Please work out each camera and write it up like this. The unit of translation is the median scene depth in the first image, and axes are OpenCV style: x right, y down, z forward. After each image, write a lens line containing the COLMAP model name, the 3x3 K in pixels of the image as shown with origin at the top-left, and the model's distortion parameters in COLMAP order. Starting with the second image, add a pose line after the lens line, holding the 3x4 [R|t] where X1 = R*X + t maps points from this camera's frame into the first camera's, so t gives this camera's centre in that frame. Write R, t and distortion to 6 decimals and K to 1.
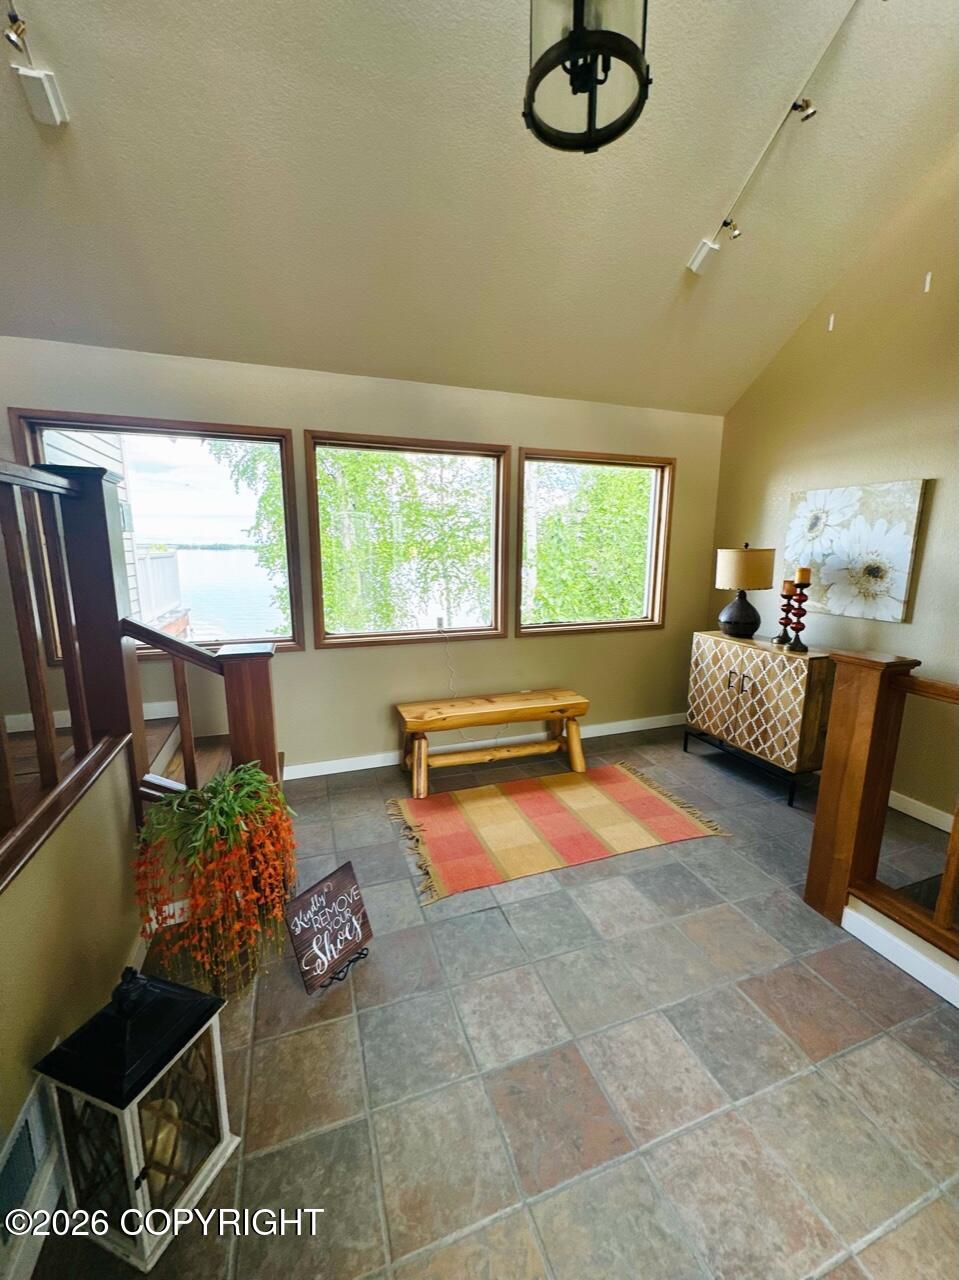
lens RADIAL K [[507.6, 0, 479.5], [0, 507.6, 640.0], [0, 0, 1]] dist [-0.001247, 0.000270]
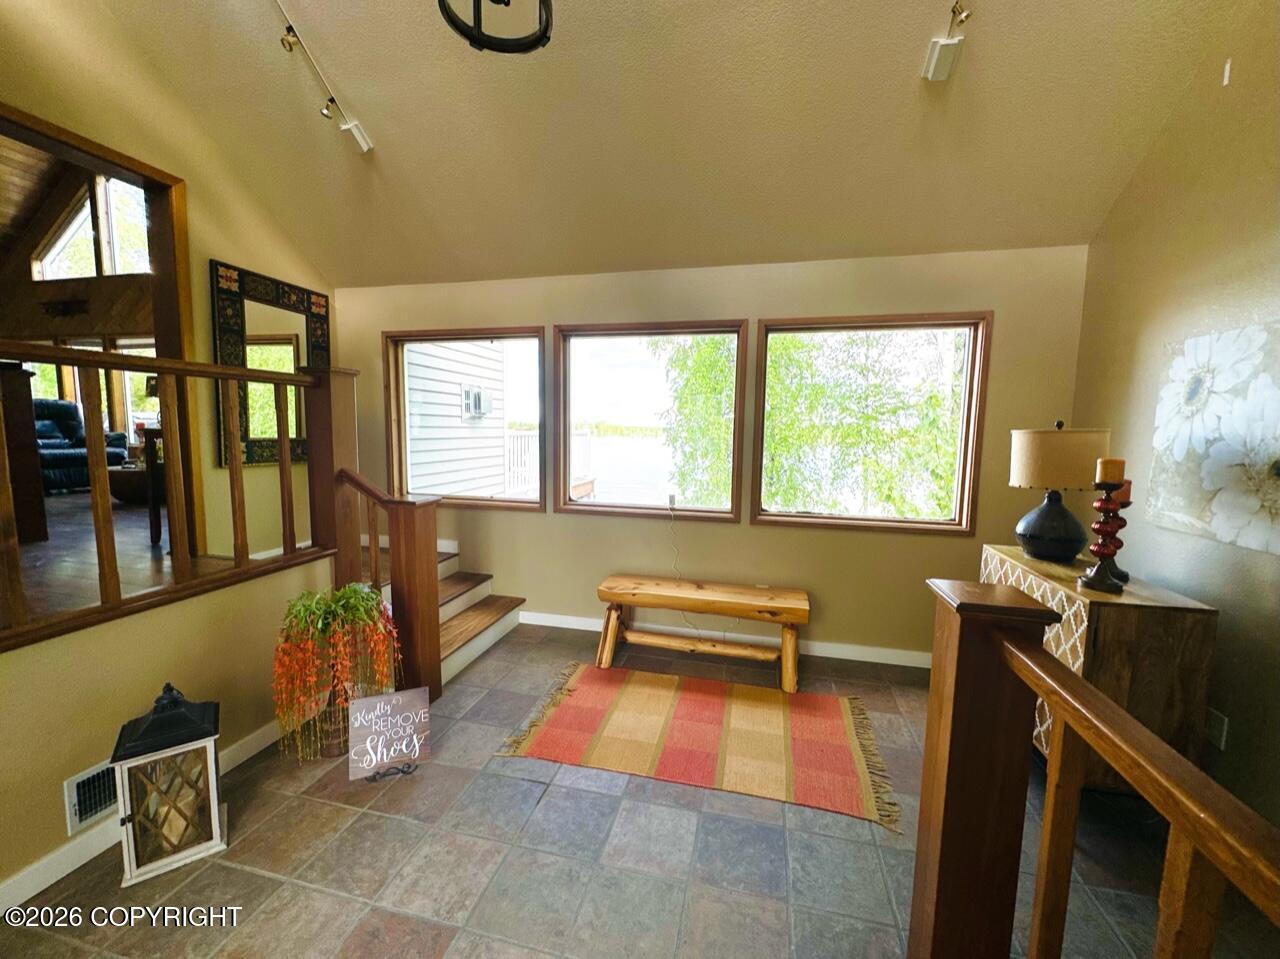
lens RADIAL K [[507.6, 0, 640.0], [0, 507.6, 479.5], [0, 0, 1]] dist [-0.001247, 0.000270]
pose [[0.837193, 0.064782, -0.543057, 0.446346], [-0.111135, 0.992394, -0.052945, -0.016005], [0.535497, 0.104678, 0.838025, 0.141856]]
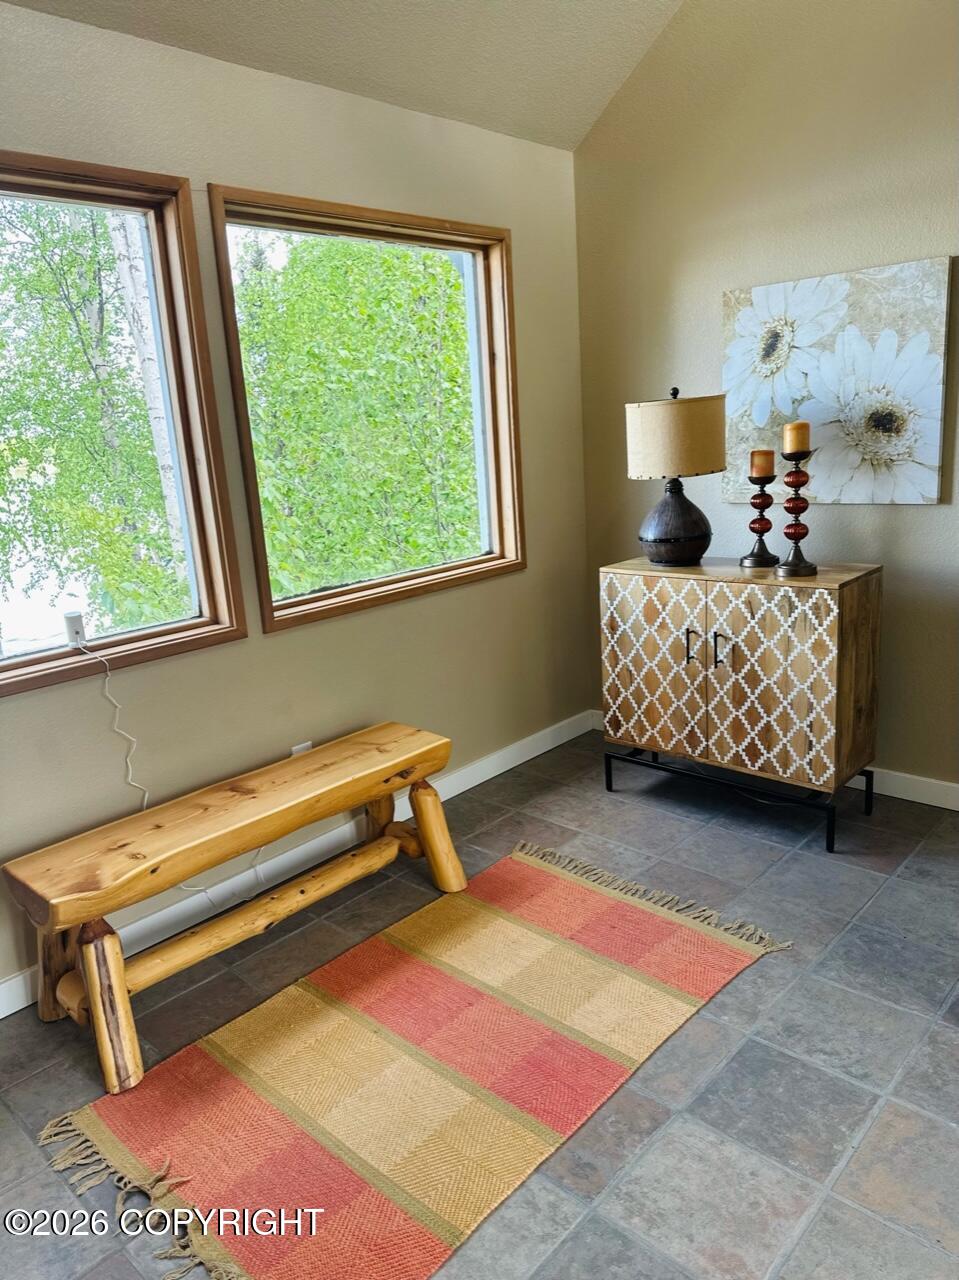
lens RADIAL K [[888.5, 0, 472.0], [0, 888.5, 633.3], [0, 0, 1]] dist [0.099793, -0.158237]
pose [[0.888915, -0.164749, 0.427419, -0.113847], [0.151161, 0.986317, 0.065801, -0.032290], [-0.432412, 0.006117, 0.901656, 0.251029]]
